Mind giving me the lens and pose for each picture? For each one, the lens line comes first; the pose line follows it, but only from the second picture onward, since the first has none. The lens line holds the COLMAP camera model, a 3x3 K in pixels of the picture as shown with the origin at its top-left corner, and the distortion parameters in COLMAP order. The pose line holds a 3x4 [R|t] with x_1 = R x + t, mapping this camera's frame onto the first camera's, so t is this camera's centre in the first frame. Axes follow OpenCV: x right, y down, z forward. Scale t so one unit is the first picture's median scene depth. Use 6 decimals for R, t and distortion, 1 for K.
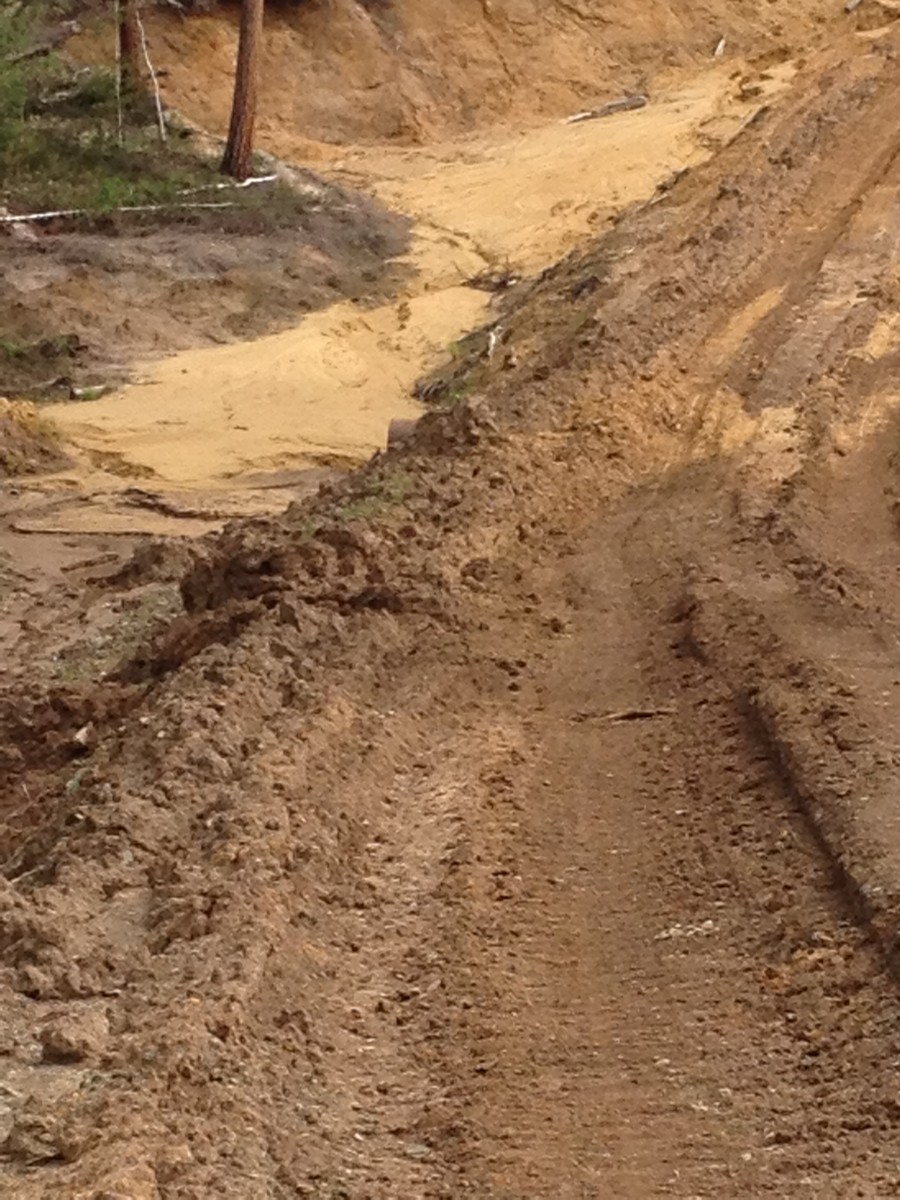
lens RADIAL K [[5001.3, 0, 451.5], [0, 5001.3, 599.5], [0, 0, 1]] dist [-0.060582, 1.311234]
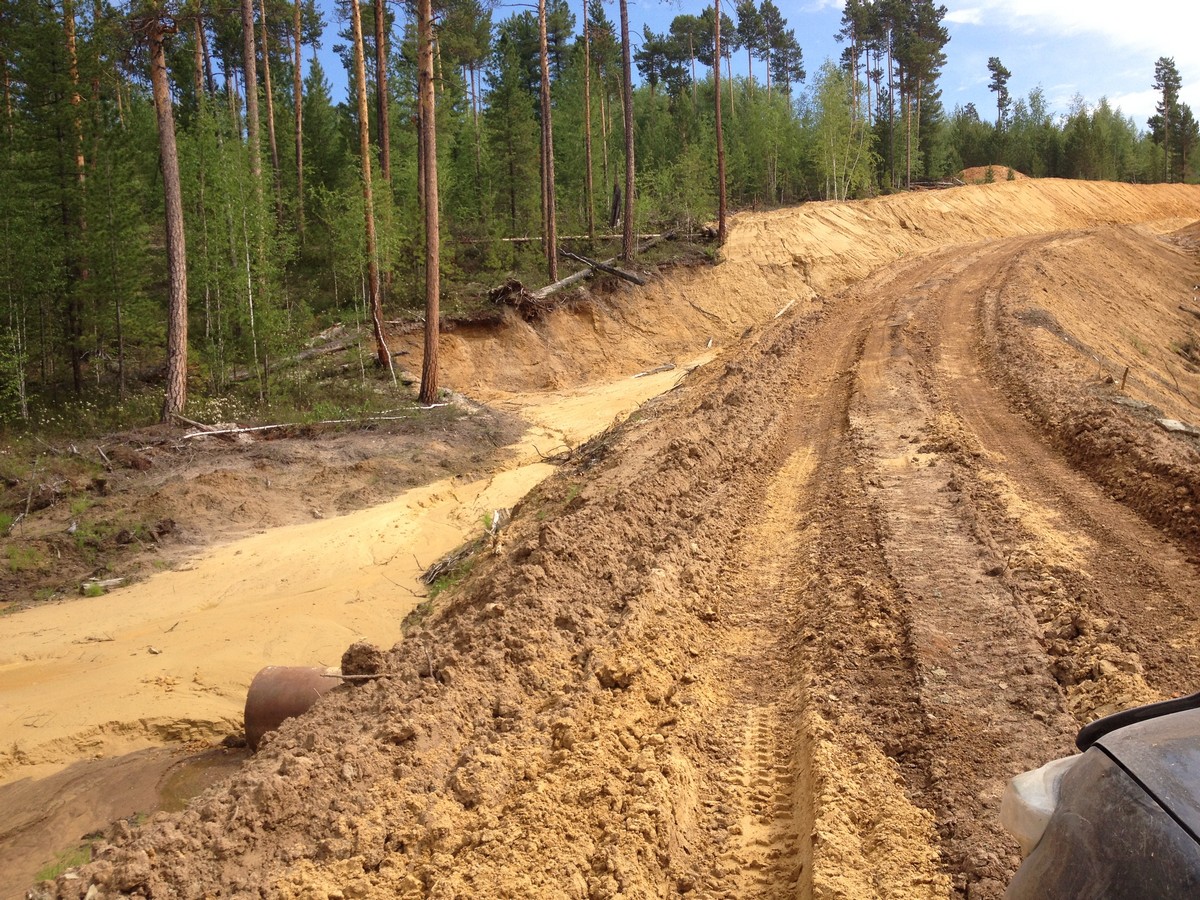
lens RADIAL K [[1135.7, 0, 581.8], [0, 1135.7, 455.5], [0, 0, 1]] dist [0.090792, -0.154202]
pose [[0.997497, -0.044732, -0.054756, 0.035973], [0.040737, 0.996572, -0.072011, -0.047125], [0.057789, 0.069600, 0.995900, 0.781137]]
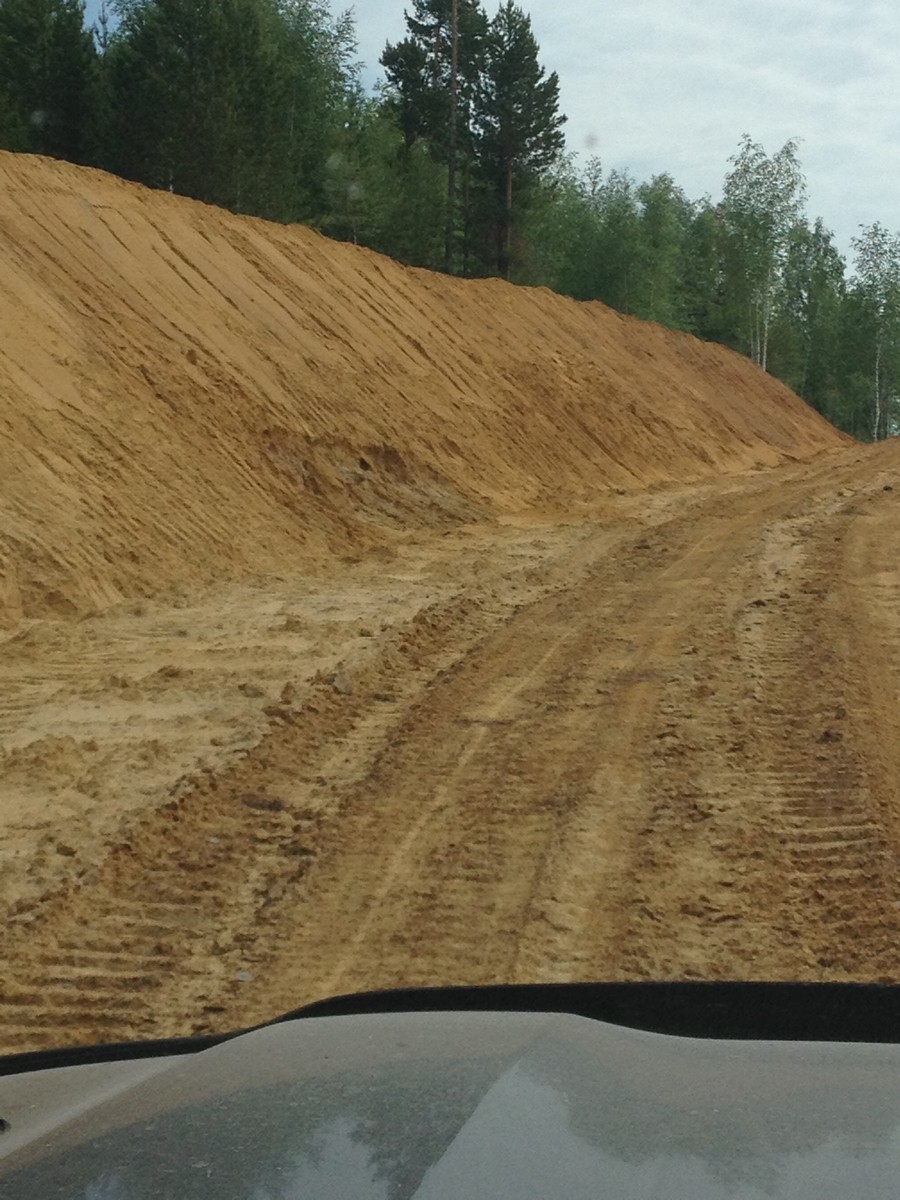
lens RADIAL K [[2802.1, 0, 448.4], [0, 2802.1, 603.6], [0, 0, 1]] dist [0.002446, 0.839481]
pose [[0.885739, 0.012282, 0.464021, 0.360402], [0.058171, 0.988832, -0.137212, -0.297135], [-0.460525, 0.148527, 0.875132, 1.691025]]
